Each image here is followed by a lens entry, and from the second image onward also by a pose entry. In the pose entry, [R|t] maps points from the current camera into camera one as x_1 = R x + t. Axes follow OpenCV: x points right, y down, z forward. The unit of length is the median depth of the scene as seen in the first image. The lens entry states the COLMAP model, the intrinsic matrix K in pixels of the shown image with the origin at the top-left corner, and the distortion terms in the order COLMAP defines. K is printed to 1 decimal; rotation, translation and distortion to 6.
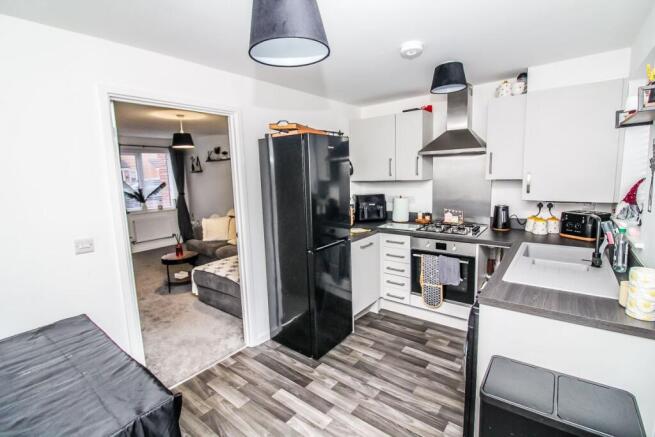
lens RADIAL K [[304.8, 0, 327.5], [0, 304.8, 218.5], [0, 0, 1]] dist [-0.000757, -0.000062]
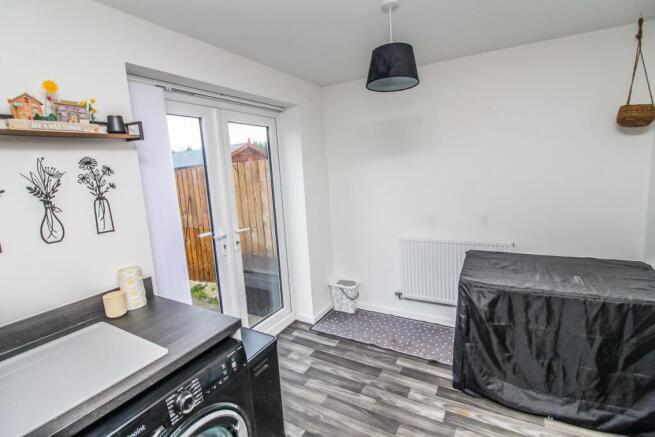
lens RADIAL K [[304.8, 0, 327.5], [0, 304.8, 218.5], [0, 0, 1]] dist [-0.000757, -0.000062]
pose [[-0.987574, 0.072538, -0.139416, 0.365960], [0.029083, 0.956139, 0.291465, -0.244245], [0.154443, 0.283789, -0.946367, 1.714040]]
